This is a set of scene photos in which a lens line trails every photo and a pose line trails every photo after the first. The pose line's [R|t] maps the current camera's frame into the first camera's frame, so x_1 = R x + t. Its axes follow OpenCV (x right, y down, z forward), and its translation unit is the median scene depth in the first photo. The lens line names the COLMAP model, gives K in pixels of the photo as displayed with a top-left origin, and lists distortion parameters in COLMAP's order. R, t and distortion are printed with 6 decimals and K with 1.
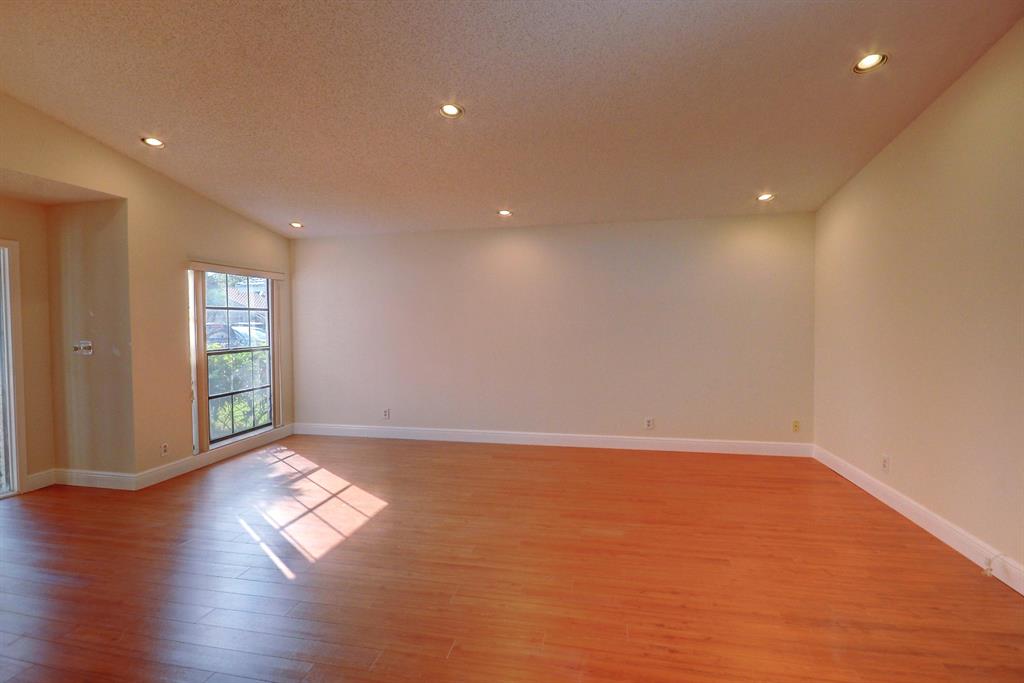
lens RADIAL K [[449.9, 0, 512.0], [0, 449.9, 341.5], [0, 0, 1]] dist [0.001065, 0.000141]
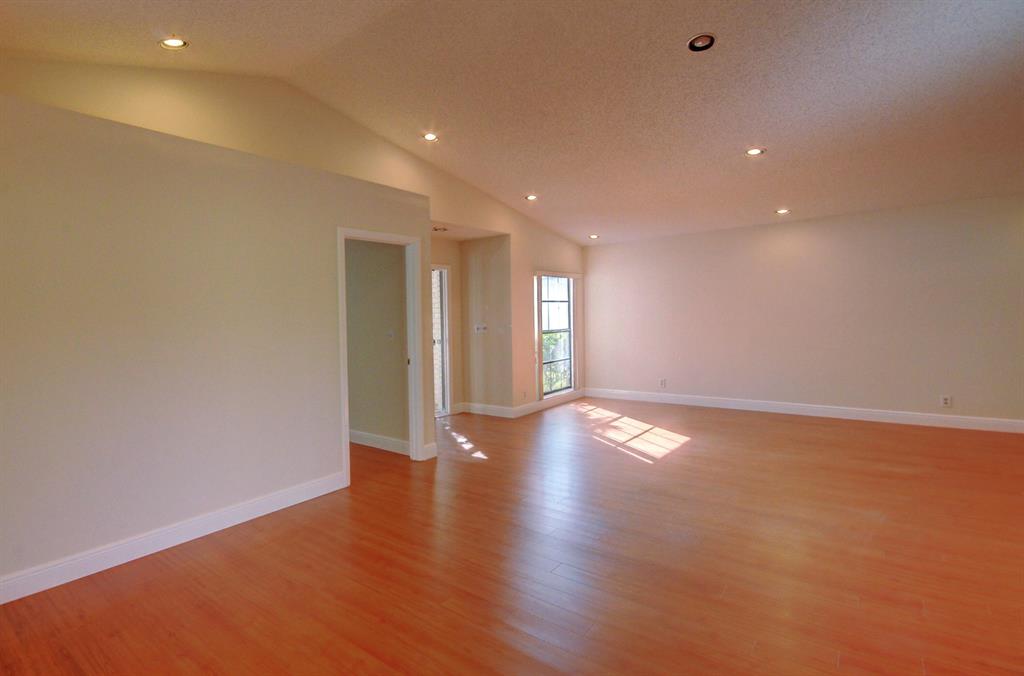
lens RADIAL K [[461.2, 0, 512.0], [0, 461.2, 338.0], [0, 0, 1]] dist [0.013737, -0.000108]
pose [[0.891740, 0.006068, -0.452508, -0.094155], [0.000997, 0.999881, 0.015374, 0.020979], [0.452547, -0.014161, 0.891628, -0.383250]]
